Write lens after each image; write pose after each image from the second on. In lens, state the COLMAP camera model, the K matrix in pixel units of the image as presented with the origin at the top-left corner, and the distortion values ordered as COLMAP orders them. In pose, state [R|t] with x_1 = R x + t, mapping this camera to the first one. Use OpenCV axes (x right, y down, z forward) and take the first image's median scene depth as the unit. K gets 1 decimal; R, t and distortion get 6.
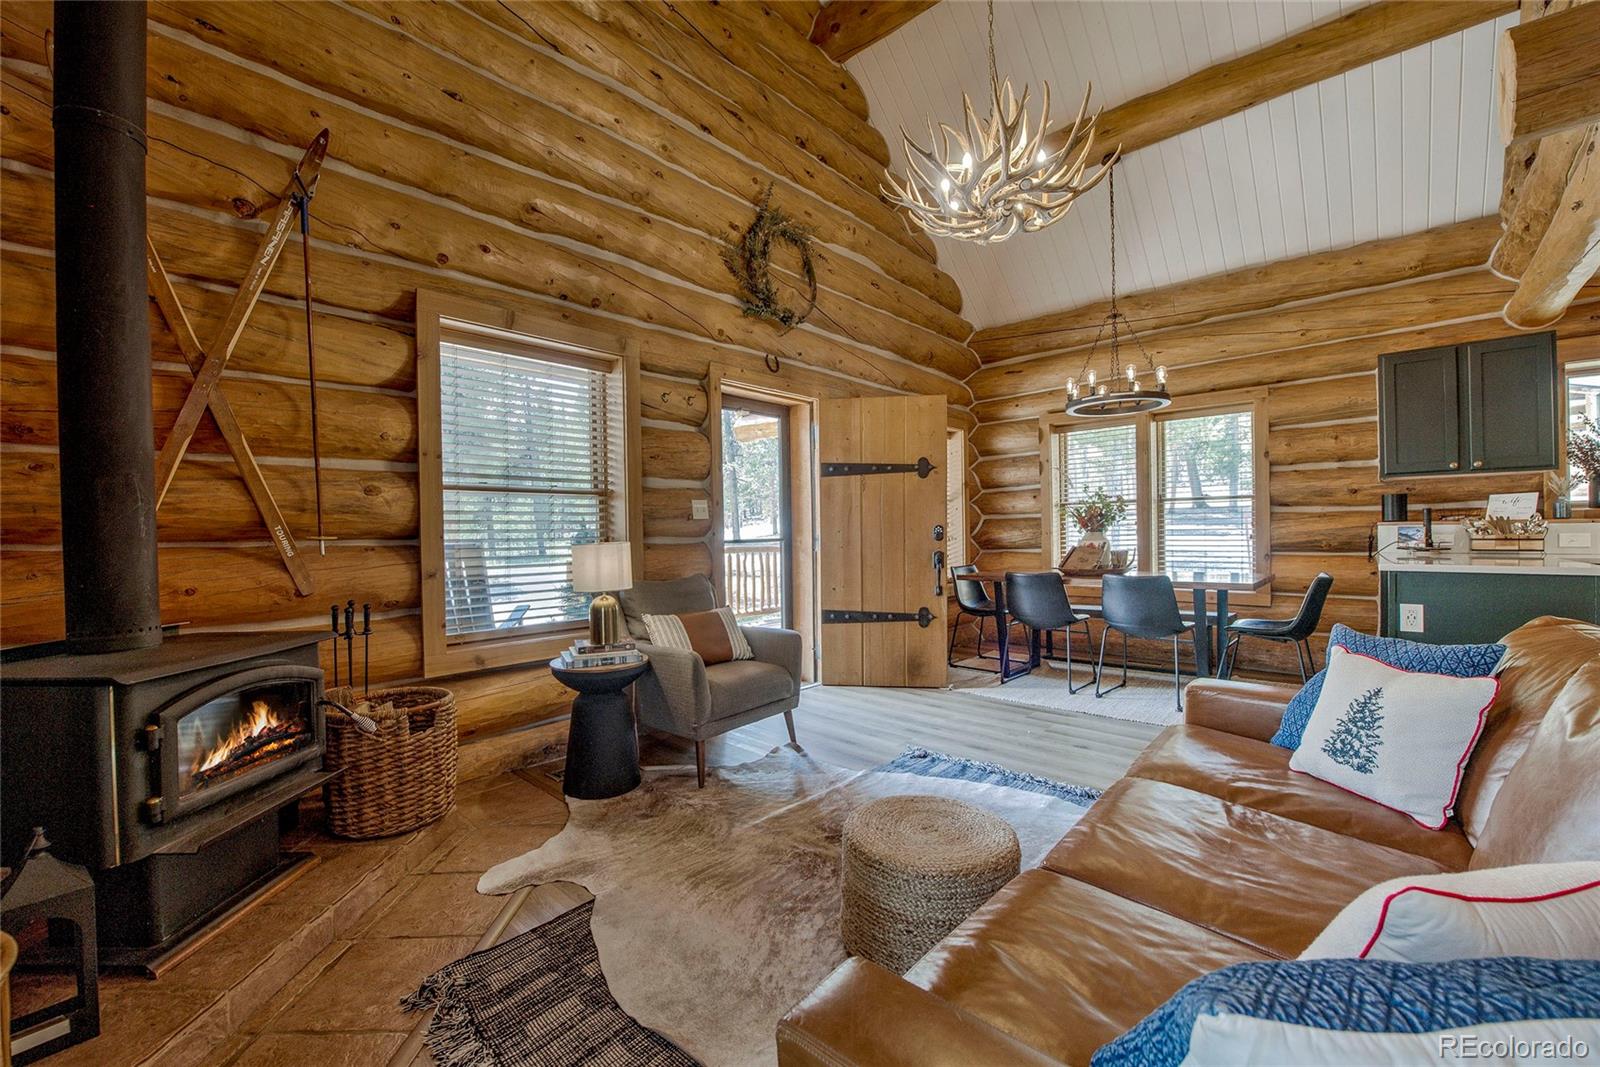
lens RADIAL K [[647.3, 0, 798.4], [0, 647.3, 536.9], [0, 0, 1]] dist [-0.018748, -0.000188]
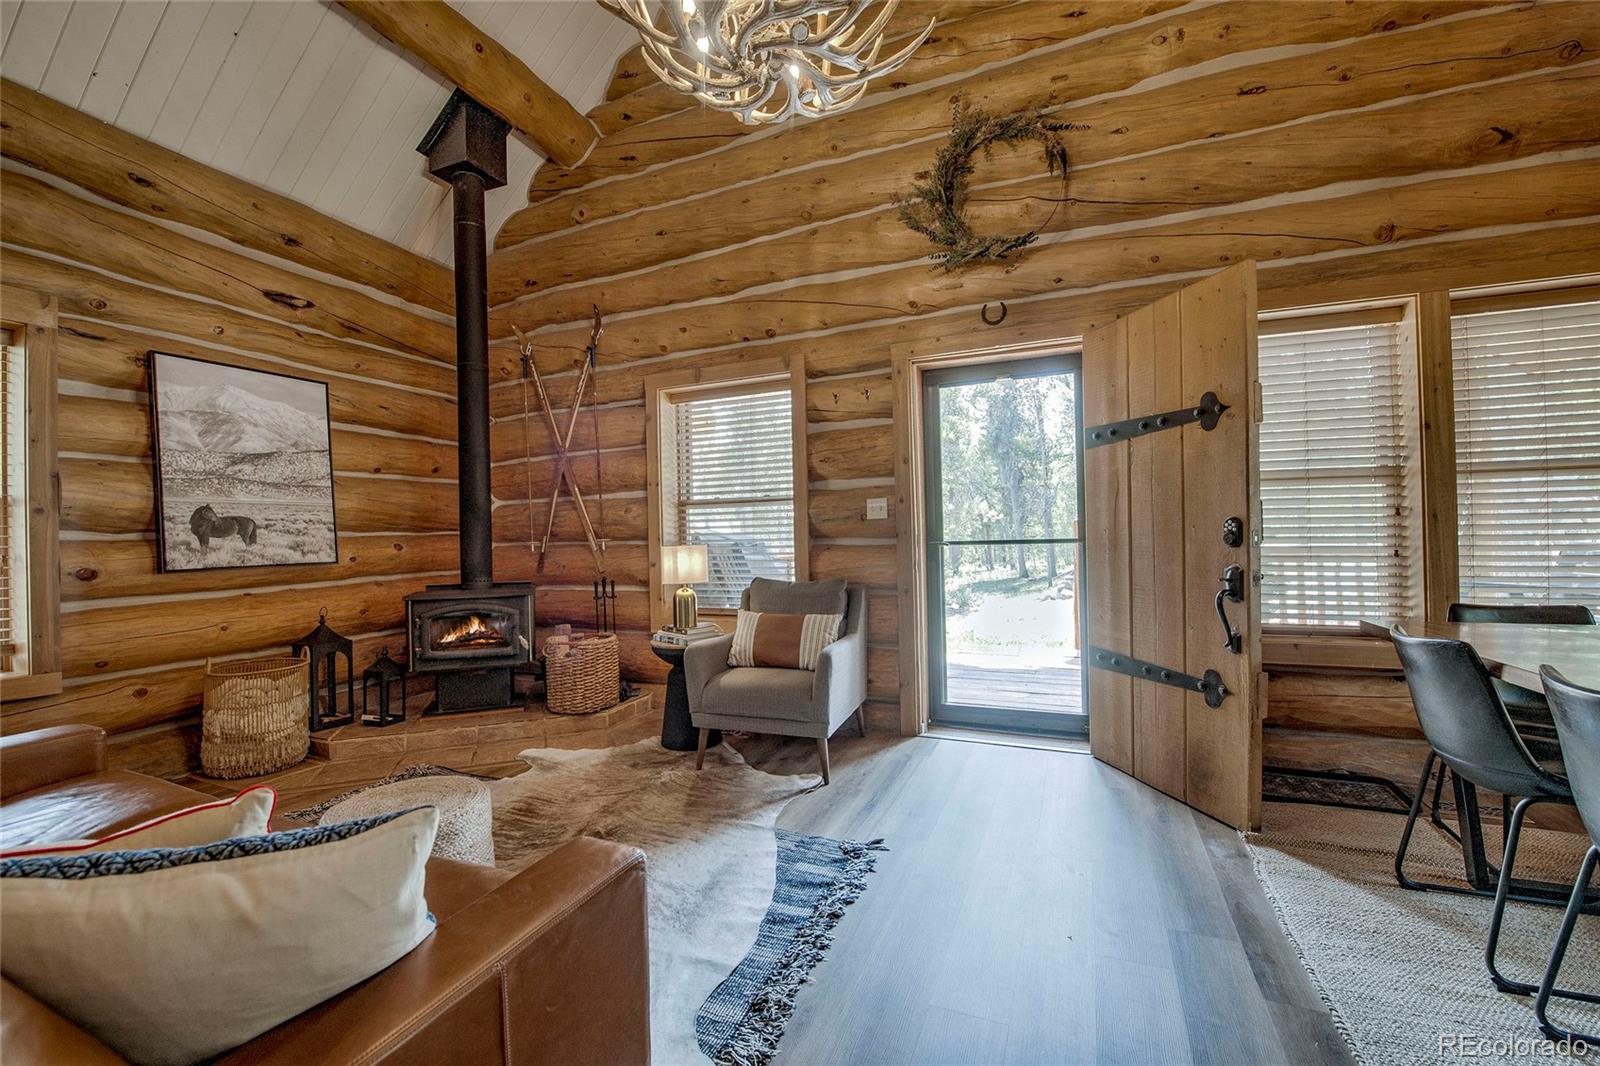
lens RADIAL K [[647.3, 0, 798.4], [0, 647.3, 536.4], [0, 0, 1]] dist [-0.018748, -0.000188]
pose [[0.330117, 0.004719, -0.943928, 0.809145], [0.007891, 0.999939, 0.007759, -0.012881], [0.943907, -0.010010, 0.330060, 0.690914]]
